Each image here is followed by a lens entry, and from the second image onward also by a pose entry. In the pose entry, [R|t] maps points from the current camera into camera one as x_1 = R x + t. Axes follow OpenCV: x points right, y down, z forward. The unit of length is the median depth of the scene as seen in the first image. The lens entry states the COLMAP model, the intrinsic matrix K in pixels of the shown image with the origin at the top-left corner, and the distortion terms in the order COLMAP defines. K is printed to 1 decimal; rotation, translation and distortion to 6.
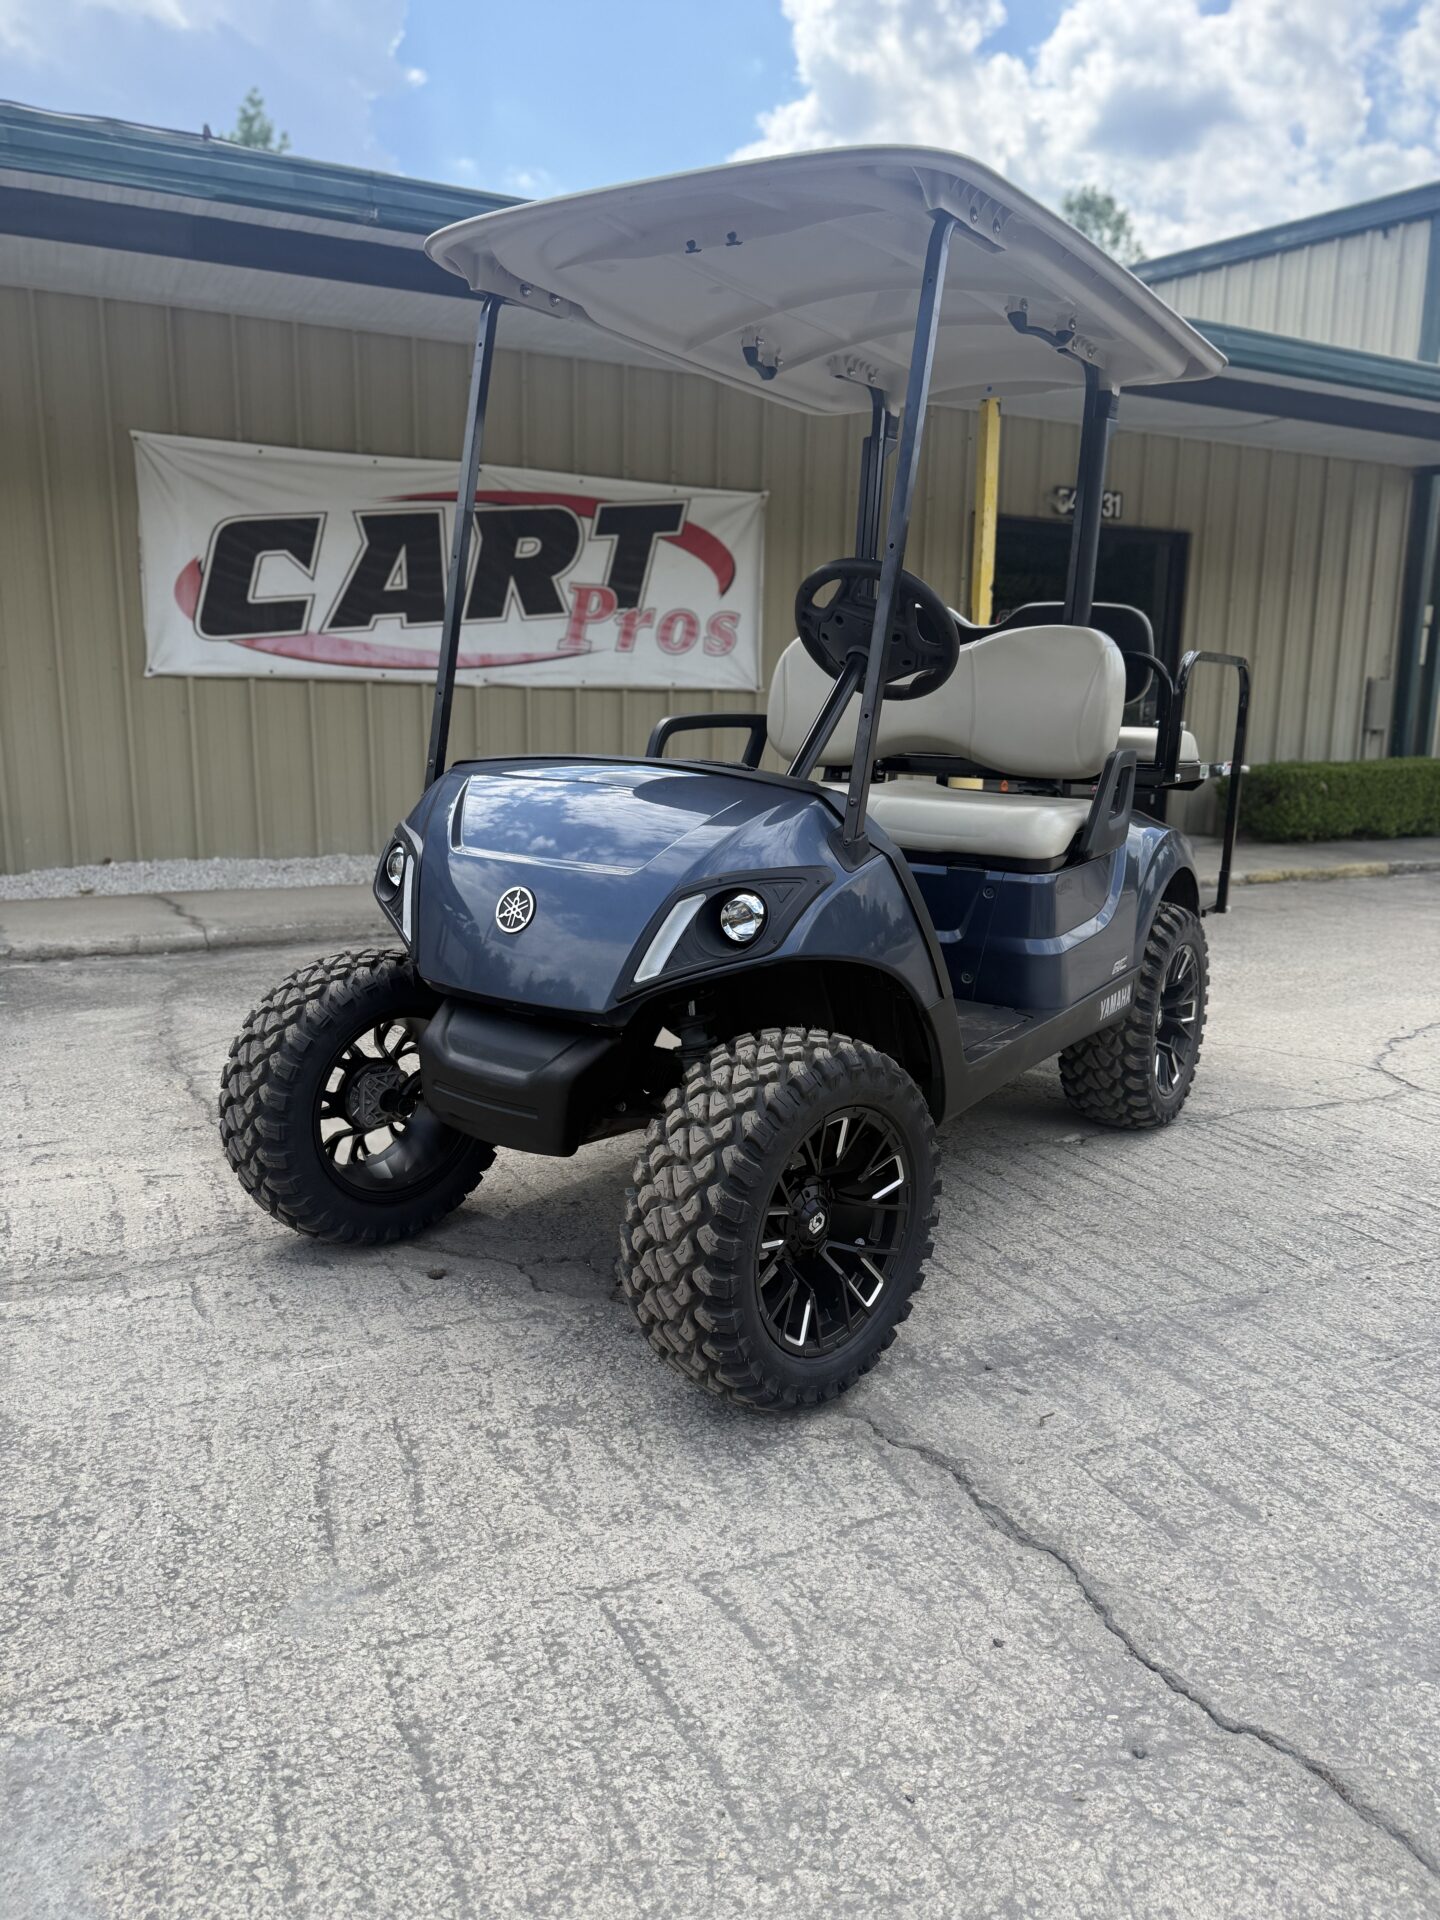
lens RADIAL K [[1370.3, 0, 723.6], [0, 1370.3, 963.9], [0, 0, 1]] dist [0.000221, -0.014013]
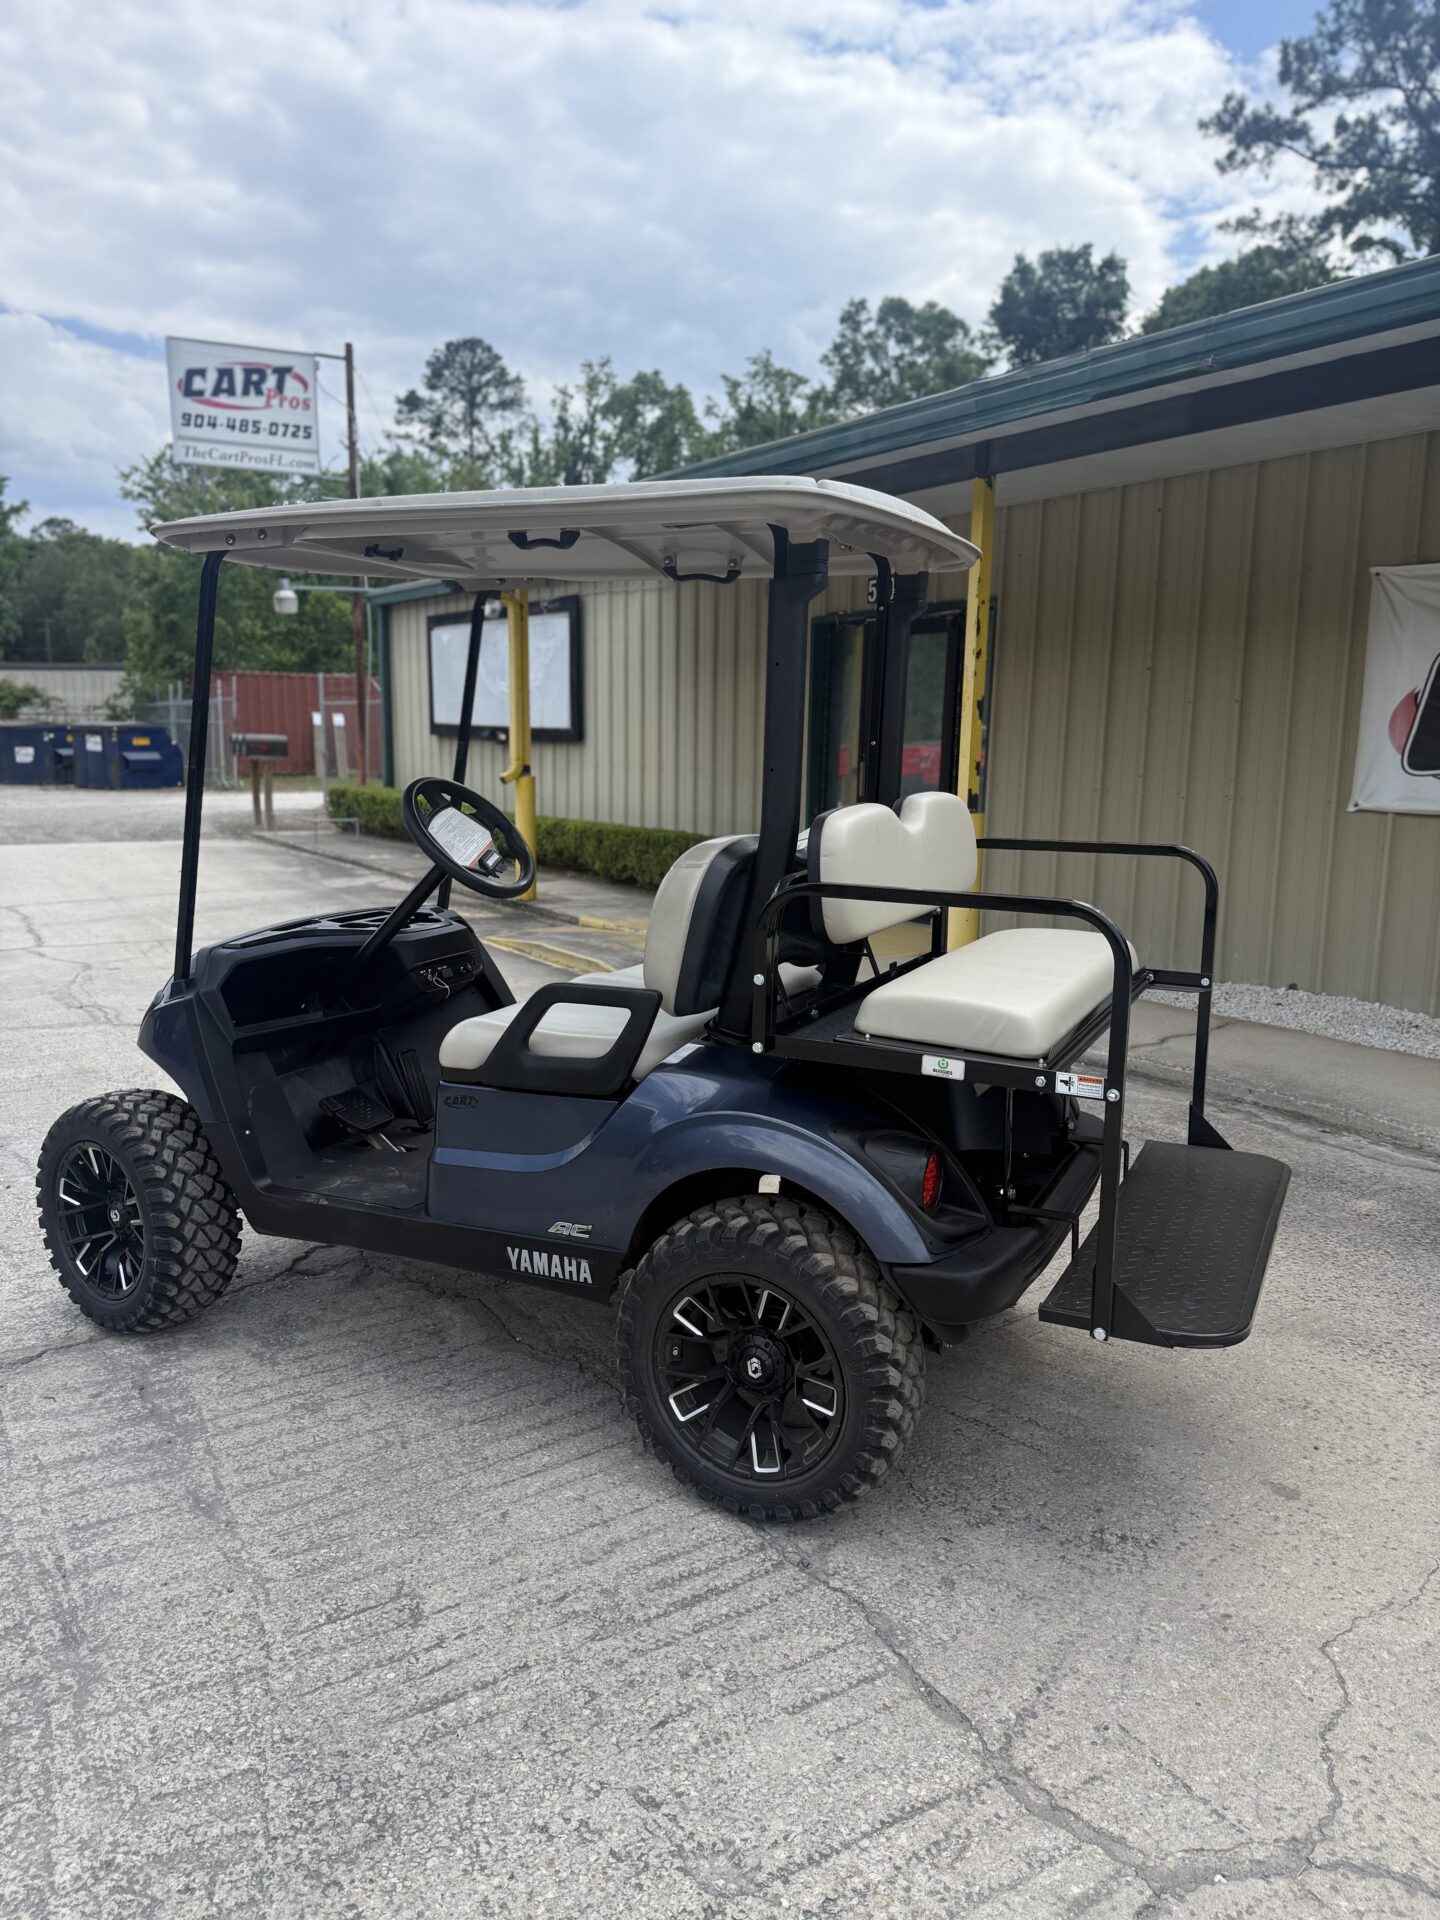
lens RADIAL K [[1370.3, 0, 712.5], [0, 1370.3, 969.1], [0, 0, 1]] dist [0.000221, -0.014013]
pose [[0.137205, 0.162389, -0.977141, 0.585298], [-0.212582, 0.968312, 0.131073, -0.152763], [0.967462, 0.189739, 0.167379, 0.480154]]
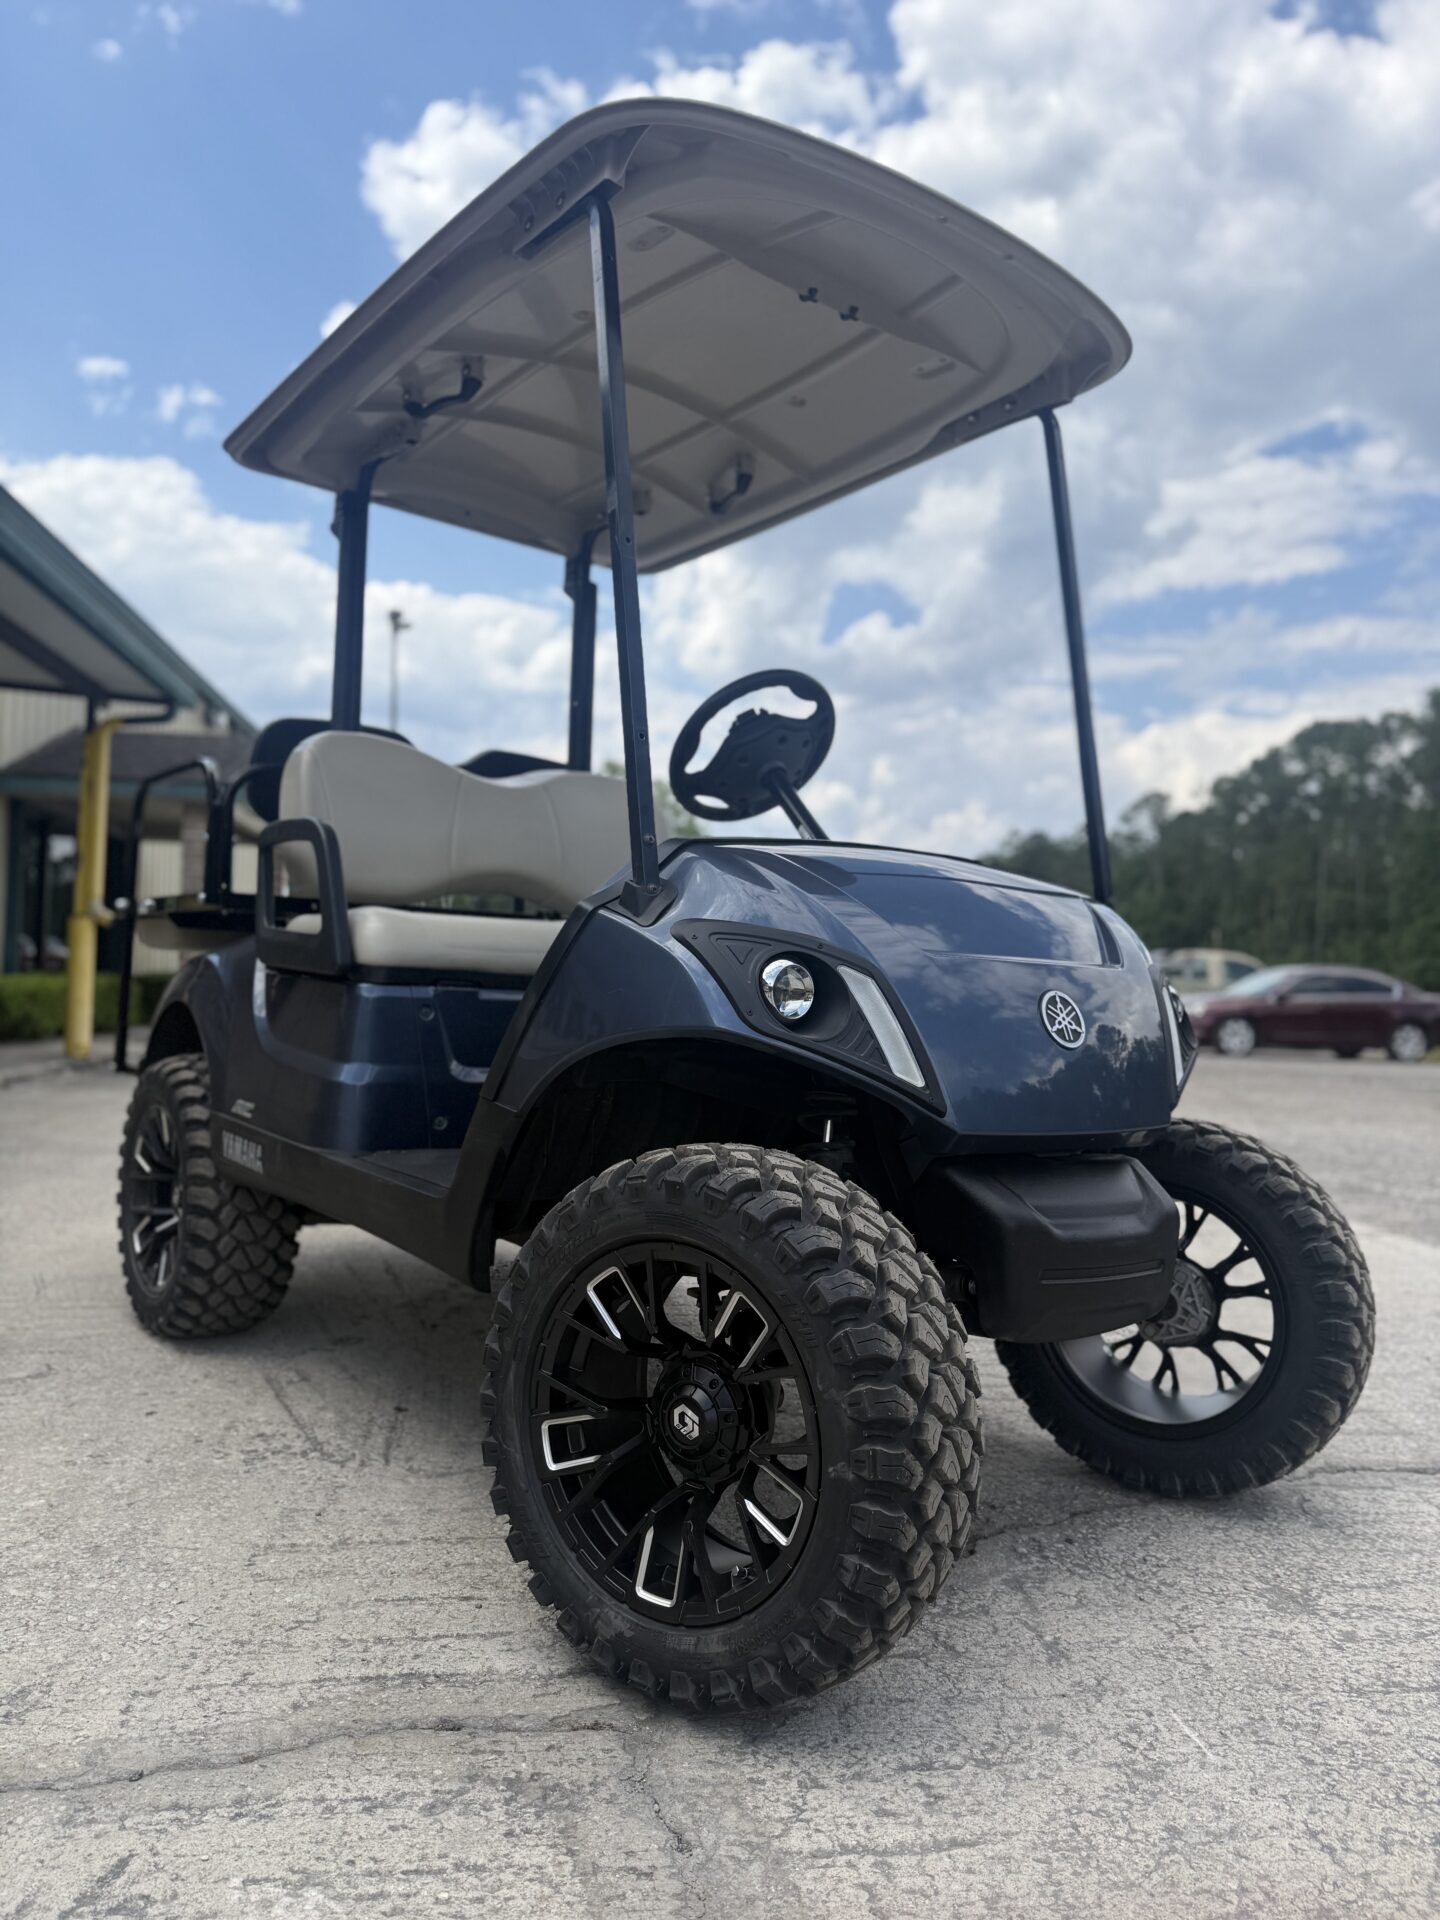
lens RADIAL K [[1370.3, 0, 705.3], [0, 1370.3, 967.6], [0, 0, 1]] dist [0.000221, -0.014013]
pose [[0.317910, 0.002140, 0.948118, -0.367024], [0.158714, 0.985767, -0.055443, -0.023352], [-0.934742, 0.168105, 0.313046, 0.356871]]
